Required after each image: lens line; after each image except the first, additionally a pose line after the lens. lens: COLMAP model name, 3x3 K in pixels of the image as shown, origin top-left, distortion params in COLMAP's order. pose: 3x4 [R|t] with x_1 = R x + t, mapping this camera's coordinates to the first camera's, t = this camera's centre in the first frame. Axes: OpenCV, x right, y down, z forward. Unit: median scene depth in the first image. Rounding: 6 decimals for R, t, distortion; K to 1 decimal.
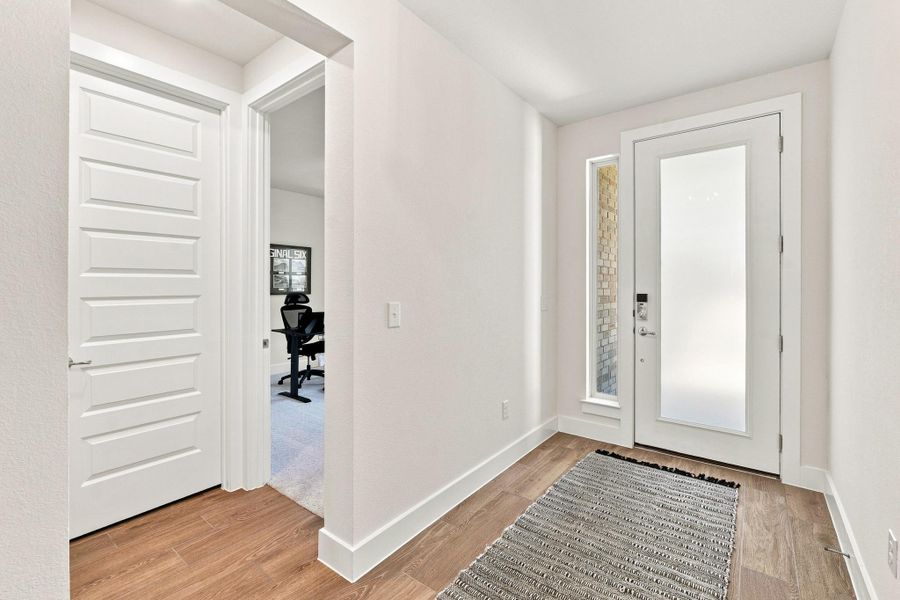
lens RADIAL K [[396.6, 0, 448.6], [0, 396.6, 291.7], [0, 0, 1]] dist [-0.003401, -0.000371]
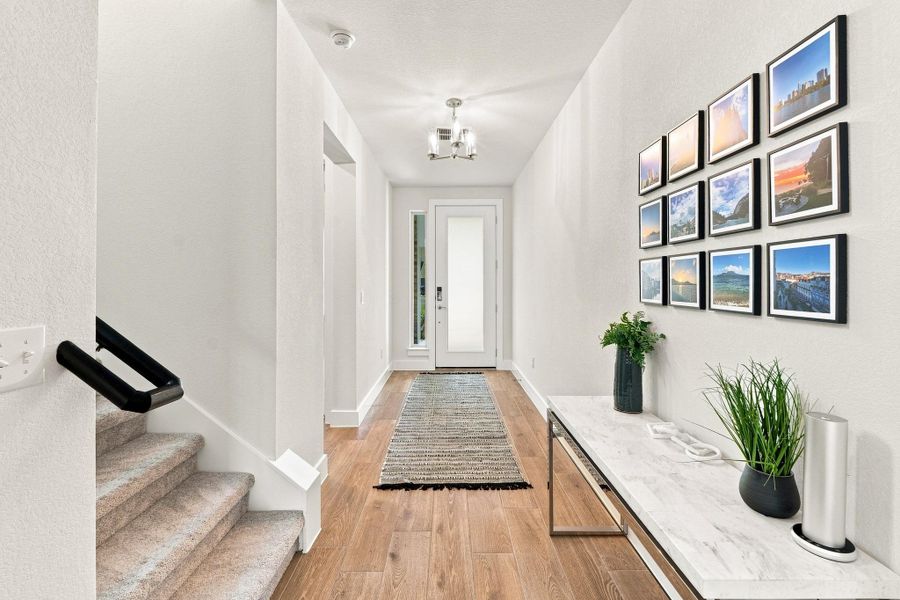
lens RADIAL K [[390.9, 0, 447.3], [0, 390.9, 288.9], [0, 0, 1]] dist [-0.002608, -0.000281]
pose [[0.791686, -0.002966, 0.610921, -0.631877], [0.000913, 0.999993, 0.003672, 0.006789], [-0.610927, -0.002349, 0.791683, -0.507393]]
